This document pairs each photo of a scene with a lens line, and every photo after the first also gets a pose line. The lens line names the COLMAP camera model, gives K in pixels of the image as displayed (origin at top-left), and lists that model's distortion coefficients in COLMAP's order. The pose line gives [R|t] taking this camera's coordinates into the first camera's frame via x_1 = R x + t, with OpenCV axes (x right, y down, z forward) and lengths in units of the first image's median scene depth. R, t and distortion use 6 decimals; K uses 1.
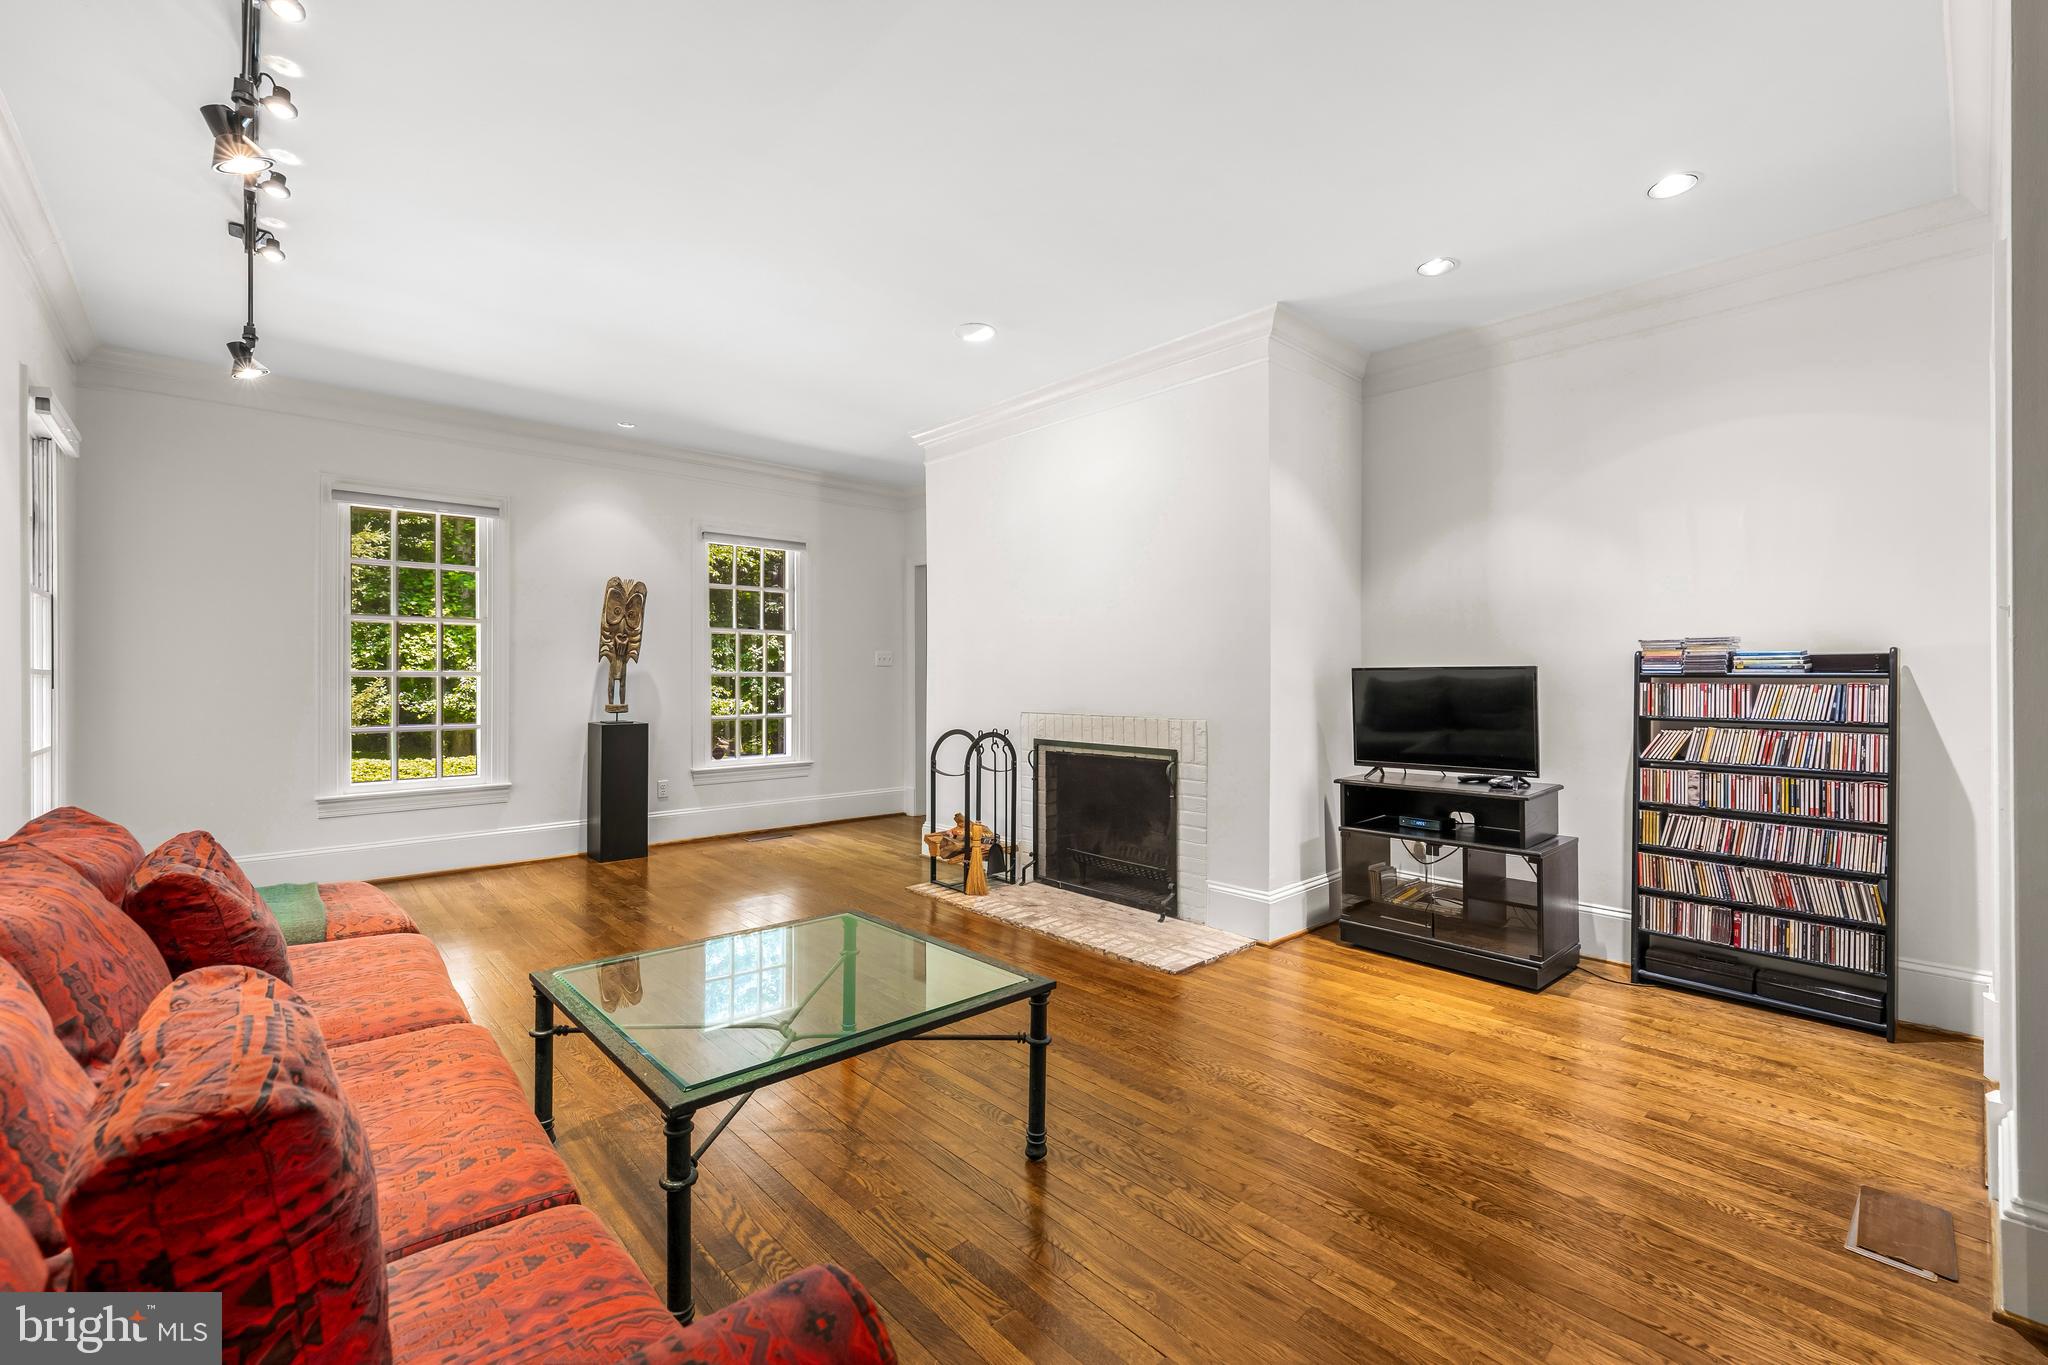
lens RADIAL K [[875.1, 0, 1020.3], [0, 875.1, 677.6], [0, 0, 1]] dist [-0.001162, -0.000035]
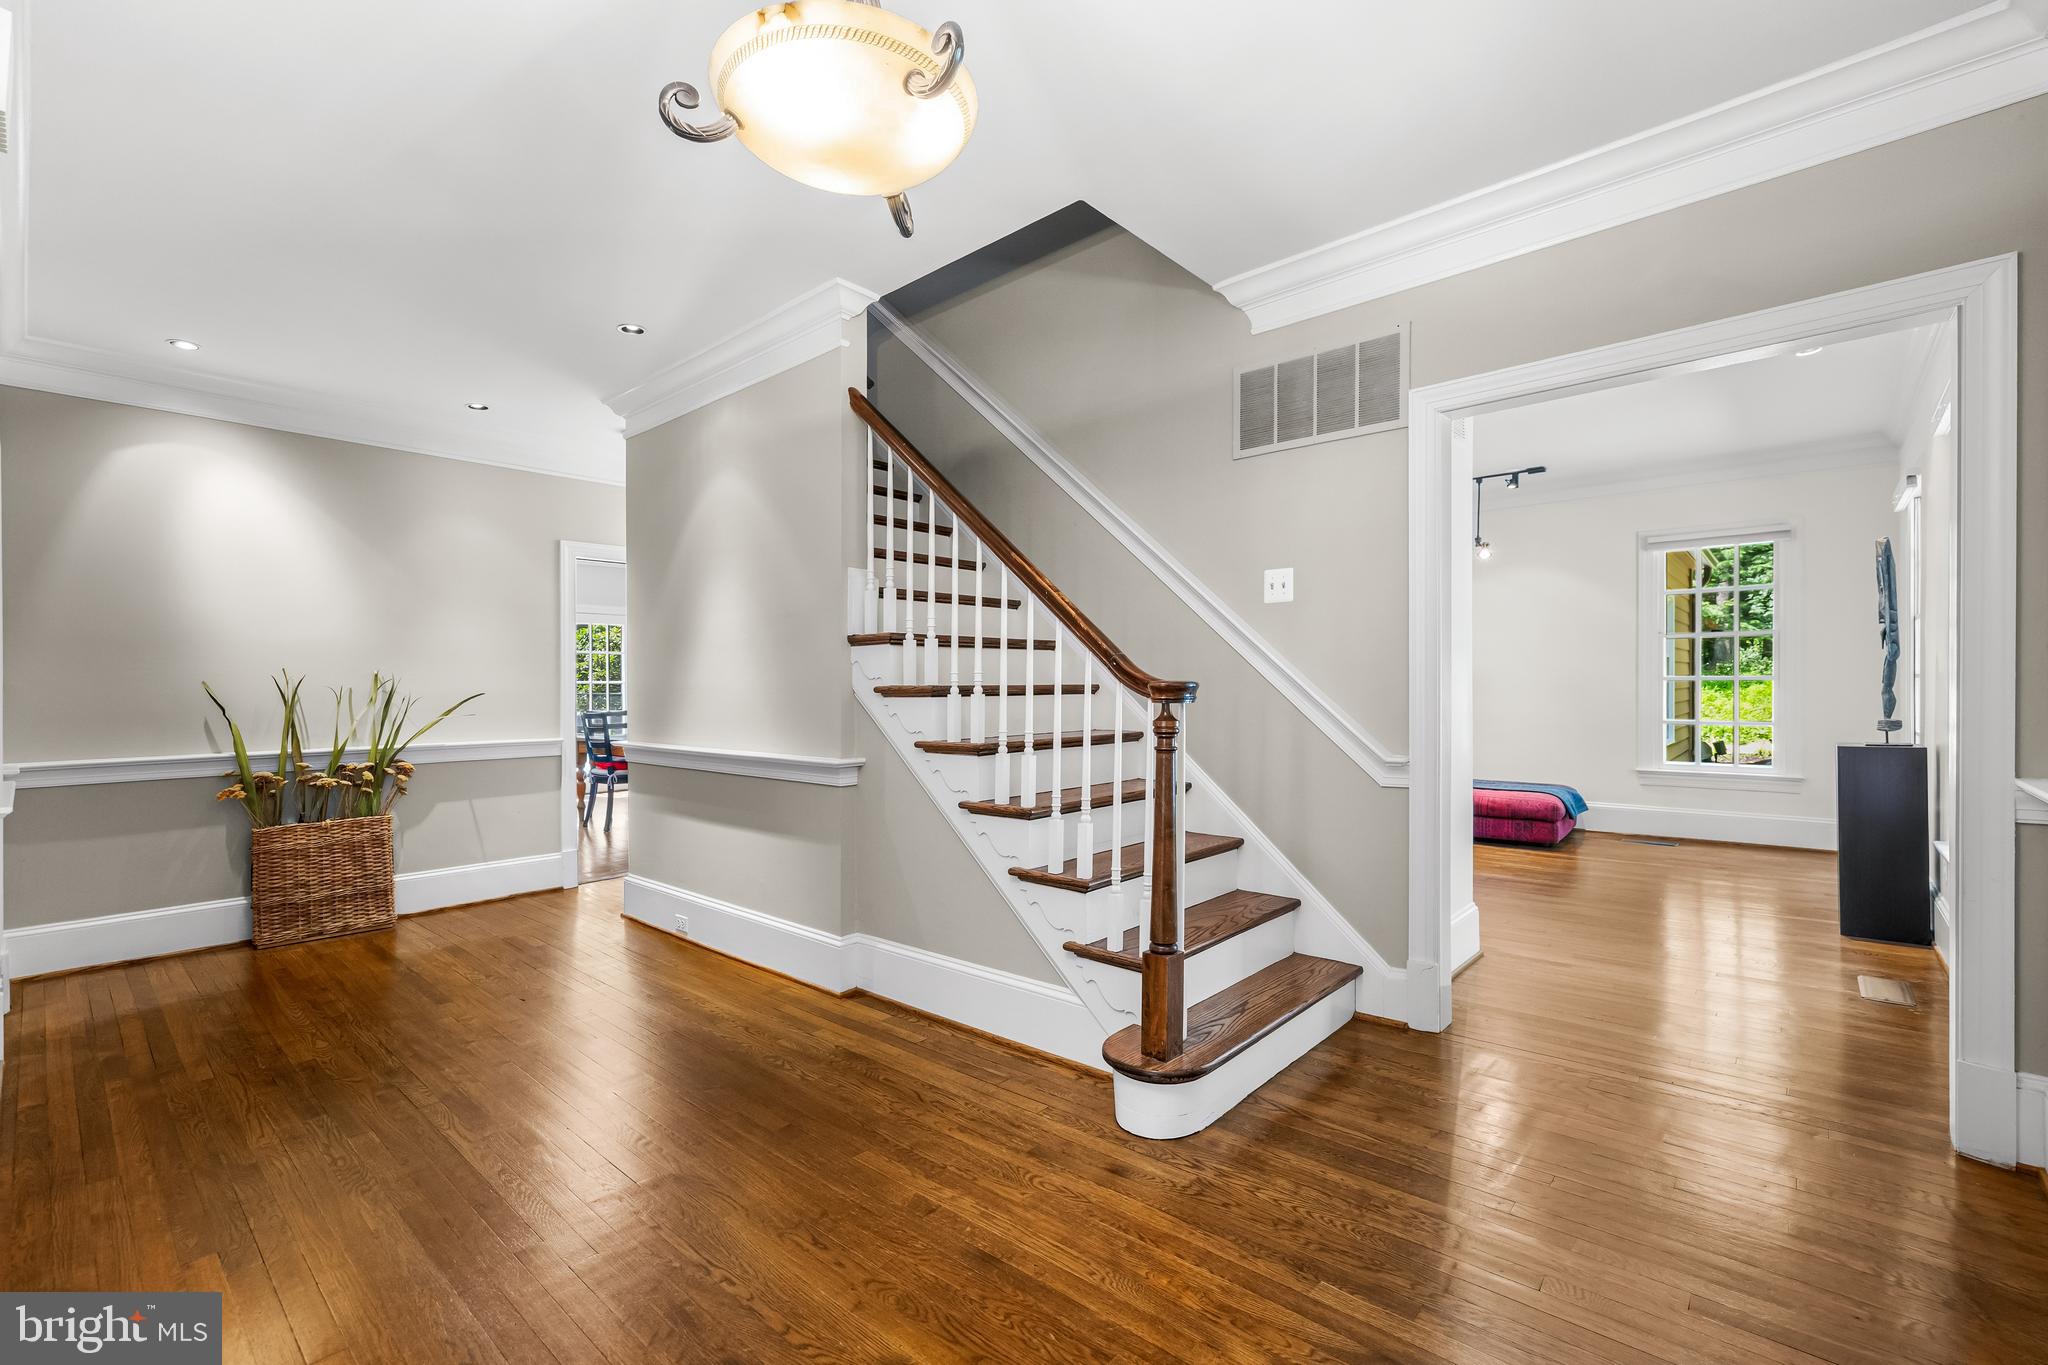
lens RADIAL K [[875.1, 0, 1020.3], [0, 875.1, 677.6], [0, 0, 1]] dist [-0.001162, -0.000035]
pose [[-0.993315, 0.007257, -0.115205, 0.466721], [0.007750, 0.999963, -0.003831, -0.009825], [0.115173, -0.004698, -0.993334, 2.215712]]
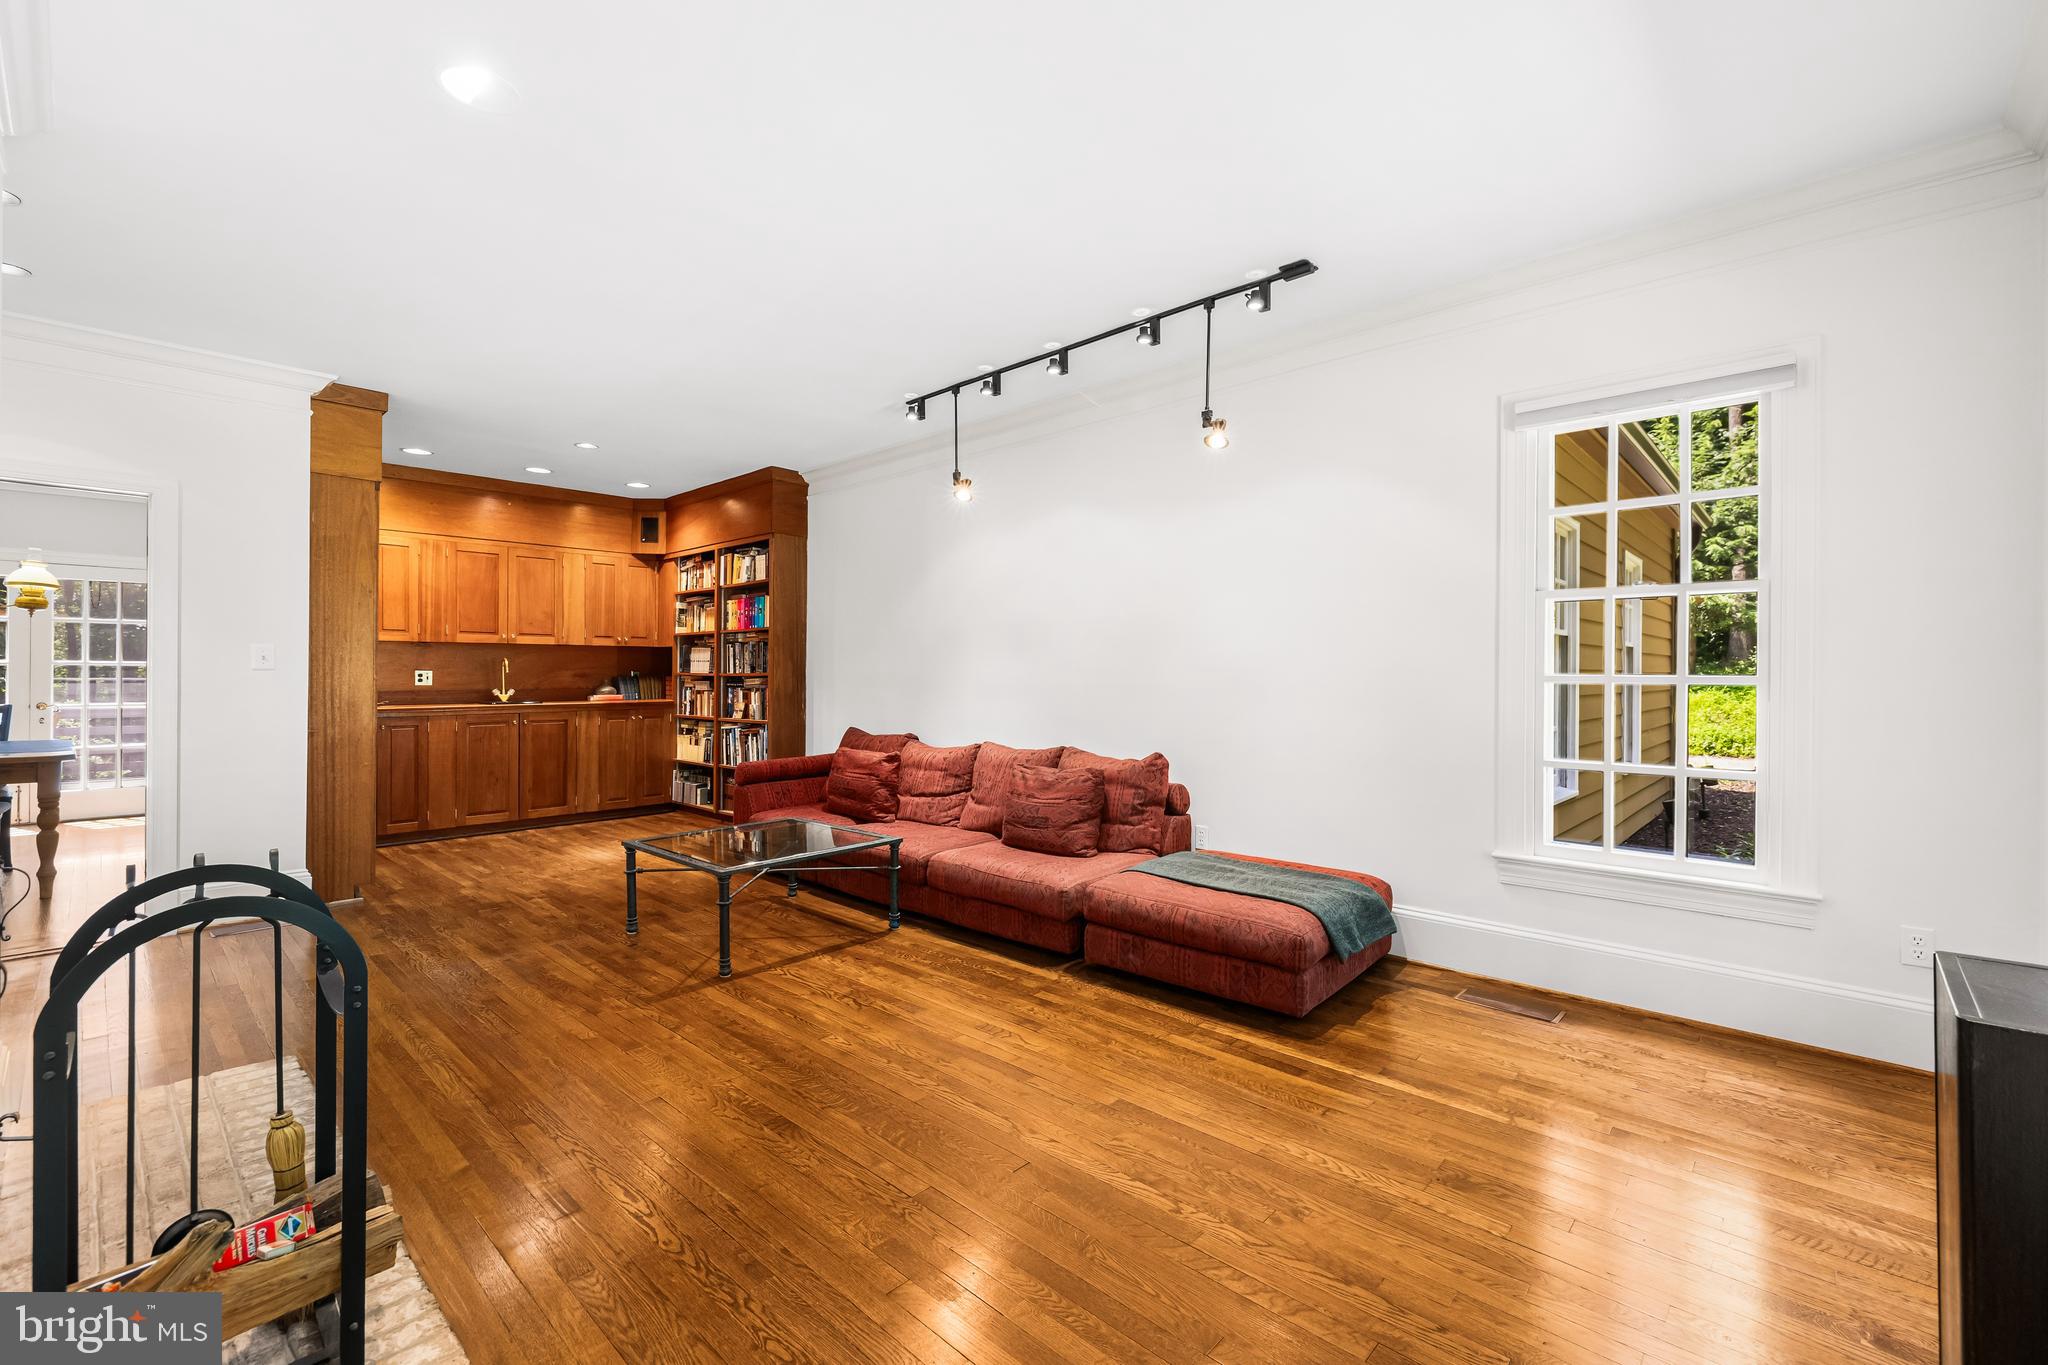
lens RADIAL K [[875.1, 0, 1020.3], [0, 875.1, 677.6], [0, 0, 1]] dist [-0.001162, -0.000035]
pose [[-0.995379, 0.000637, -0.096021, -0.318941], [0.000977, 0.999993, -0.003487, -0.002667], [0.096018, -0.003565, -0.995373, 1.528794]]
